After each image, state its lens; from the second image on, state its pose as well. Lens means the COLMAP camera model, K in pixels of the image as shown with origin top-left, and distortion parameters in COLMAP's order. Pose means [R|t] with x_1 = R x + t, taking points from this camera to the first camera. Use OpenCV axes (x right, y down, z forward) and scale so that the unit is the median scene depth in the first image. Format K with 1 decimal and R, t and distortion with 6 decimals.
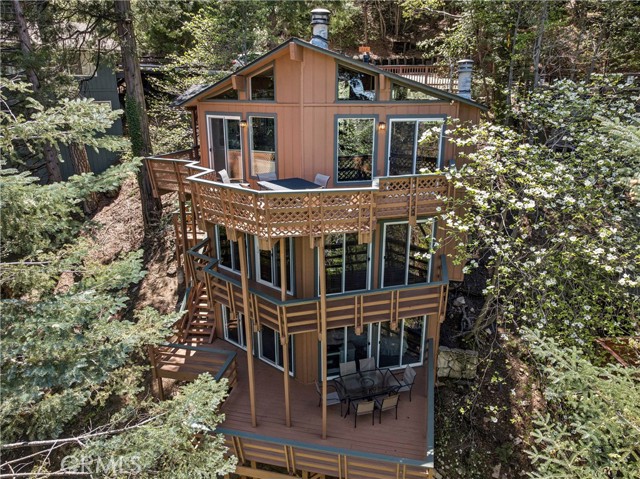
lens RADIAL K [[436.7, 0, 320.0], [0, 436.7, 239.5], [0, 0, 1]] dist [-0.051341, -0.000034]
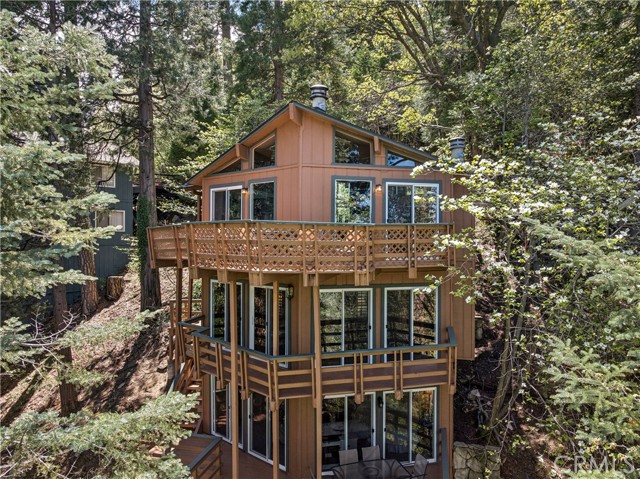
lens RADIAL K [[443.0, 0, 316.2], [0, 443.0, 239.8], [0, 0, 1]] dist [-0.062294, 0.001857]
pose [[0.999582, 0.005022, -0.028456, 0.023306], [-0.013755, 0.948745, -0.315742, 0.165299], [0.025412, 0.316002, 0.948418, 0.041277]]
